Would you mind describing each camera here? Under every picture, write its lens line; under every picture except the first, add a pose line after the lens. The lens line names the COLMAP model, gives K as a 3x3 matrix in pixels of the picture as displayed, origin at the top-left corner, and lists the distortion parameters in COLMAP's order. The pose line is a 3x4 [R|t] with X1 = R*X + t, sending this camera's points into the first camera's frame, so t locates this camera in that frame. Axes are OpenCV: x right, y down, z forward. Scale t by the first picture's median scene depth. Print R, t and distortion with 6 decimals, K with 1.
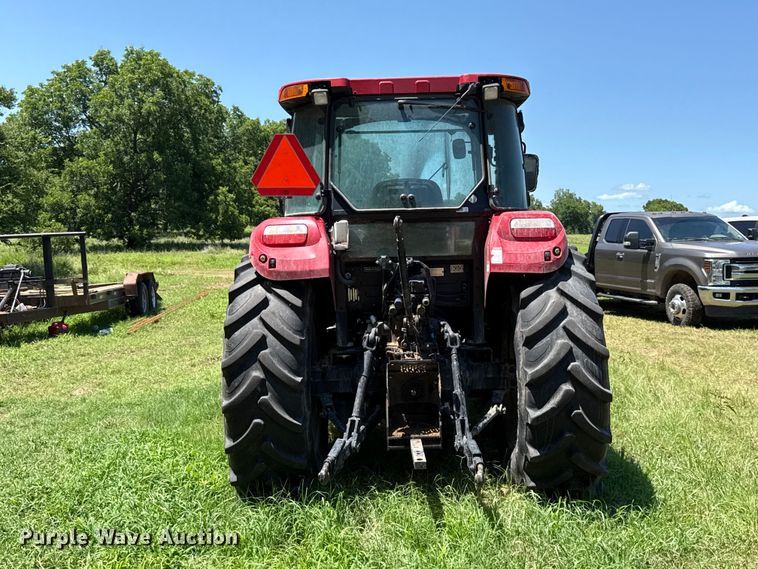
lens RADIAL K [[838.8, 0, 377.4], [0, 838.8, 285.4], [0, 0, 1]] dist [0.053108, 0.000000]
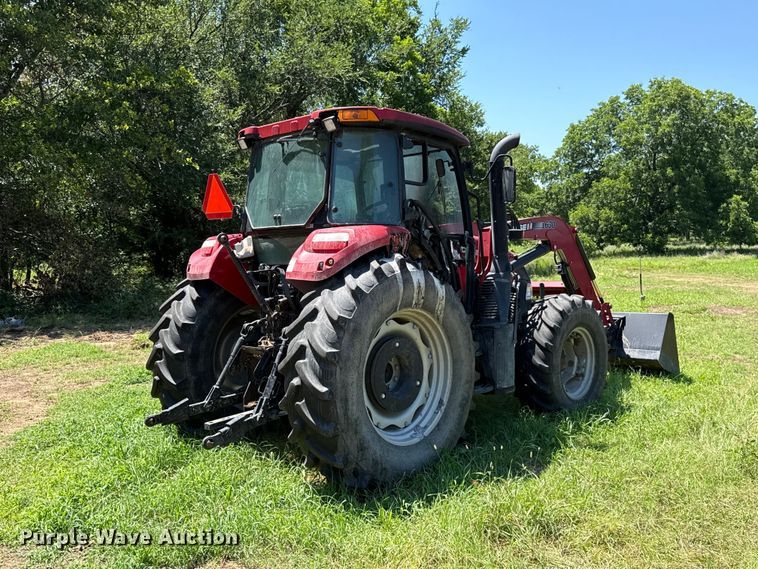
lens RADIAL K [[704.4, 0, 377.9], [0, 704.4, 287.4], [0, 0, 1]] dist [0.074422, -0.089499]
pose [[0.735222, 0.033992, -0.676974, 0.098748], [-0.030814, 0.999385, 0.016716, -0.002661], [0.677126, 0.008570, 0.735817, 0.038211]]
